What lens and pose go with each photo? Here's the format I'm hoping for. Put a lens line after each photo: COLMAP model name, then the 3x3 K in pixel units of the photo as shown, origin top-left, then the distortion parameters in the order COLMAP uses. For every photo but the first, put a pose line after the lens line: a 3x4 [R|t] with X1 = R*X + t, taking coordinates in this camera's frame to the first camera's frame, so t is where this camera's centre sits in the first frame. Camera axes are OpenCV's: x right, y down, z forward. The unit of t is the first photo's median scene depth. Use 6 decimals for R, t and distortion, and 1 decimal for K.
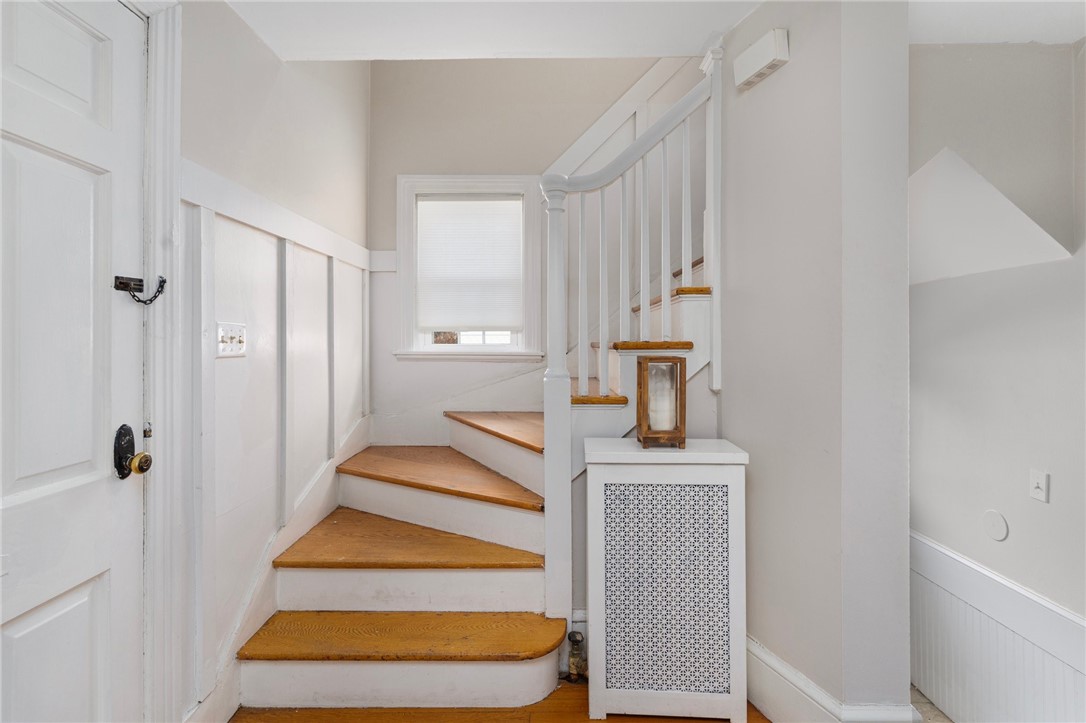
lens RADIAL K [[524.0, 0, 539.6], [0, 524.0, 344.6], [0, 0, 1]] dist [0.000818, 0.001679]
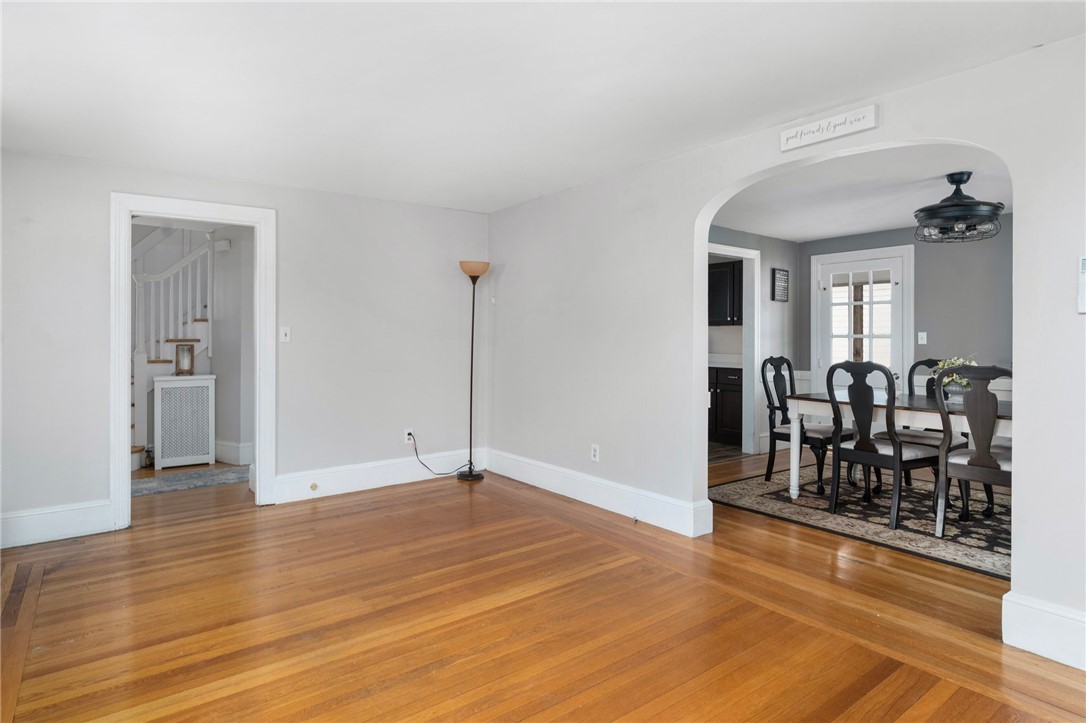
lens RADIAL K [[609.0, 0, 525.9], [0, 609.0, 333.7], [0, 0, 1]] dist [-0.001928, -0.000167]
pose [[0.797116, 0.007851, 0.603775, -0.265553], [0.000561, 0.999905, -0.013742, 0.011256], [-0.603826, 0.011292, 0.797036, -2.532711]]
